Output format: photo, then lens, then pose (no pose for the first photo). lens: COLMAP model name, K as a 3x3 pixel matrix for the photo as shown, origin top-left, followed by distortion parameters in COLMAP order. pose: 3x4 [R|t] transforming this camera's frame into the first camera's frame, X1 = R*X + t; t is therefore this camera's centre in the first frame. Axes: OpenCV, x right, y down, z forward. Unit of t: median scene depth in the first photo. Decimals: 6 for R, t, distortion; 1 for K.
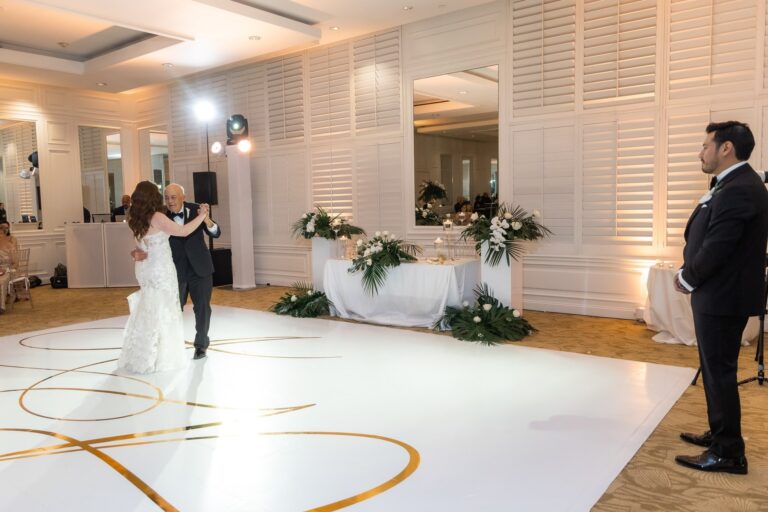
lens RADIAL K [[584.6, 0, 384.0], [0, 584.6, 256.0], [0, 0, 1]] dist [0.000347, 0.001000]
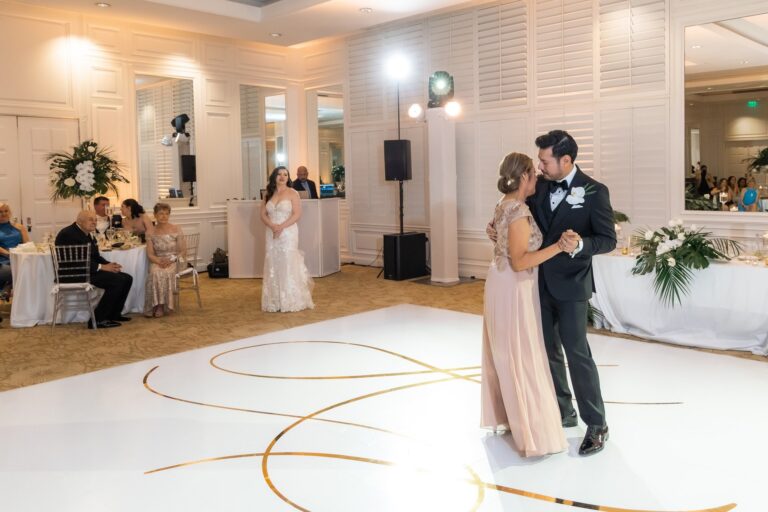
lens RADIAL K [[540.0, 0, 384.3], [0, 540.0, 199.4], [0, 0, 1]] dist [0.001996, 0.000687]
pose [[0.999503, 0.010930, -0.029581, -0.306198], [-0.011884, 0.999409, -0.032258, -0.035456], [0.029211, 0.032593, 0.999042, 0.242141]]
